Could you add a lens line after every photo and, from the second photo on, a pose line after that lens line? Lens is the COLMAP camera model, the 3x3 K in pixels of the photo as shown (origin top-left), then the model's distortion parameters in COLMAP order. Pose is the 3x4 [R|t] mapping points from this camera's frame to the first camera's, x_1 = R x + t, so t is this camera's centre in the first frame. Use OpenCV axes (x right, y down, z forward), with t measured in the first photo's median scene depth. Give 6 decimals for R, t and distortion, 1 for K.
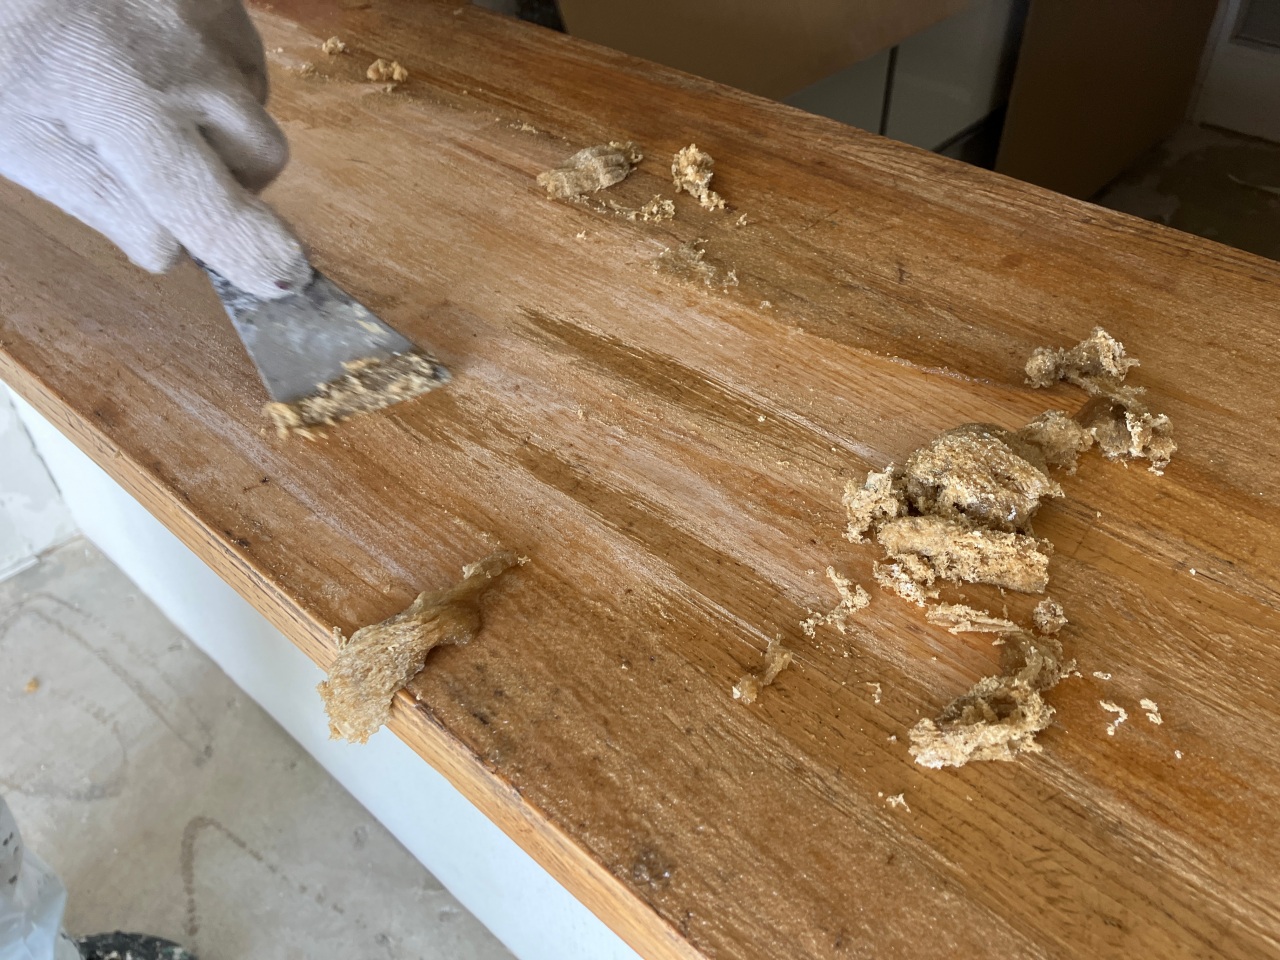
lens RADIAL K [[1044.3, 0, 640.0], [0, 1044.3, 480.0], [0, 0, 1]] dist [-0.016224, 0.009011]
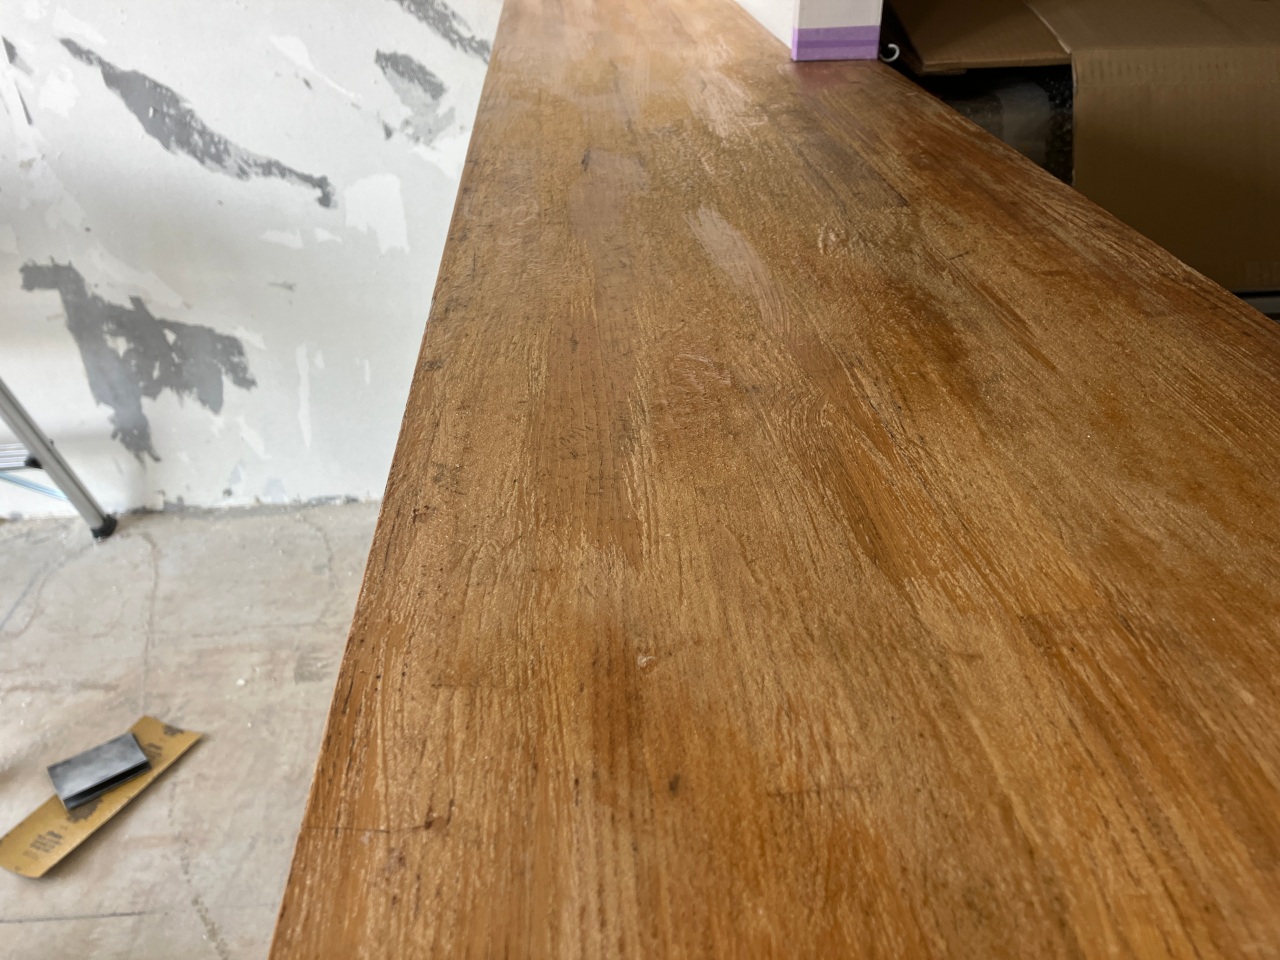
lens RADIAL K [[1044.3, 0, 640.0], [0, 1044.3, 480.0], [0, 0, 1]] dist [-0.016224, 0.009011]
pose [[0.723097, 0.361297, -0.588723, 0.739533], [-0.454524, 0.890658, -0.011674, 0.210940], [0.520133, 0.276030, 0.808251, -0.129768]]
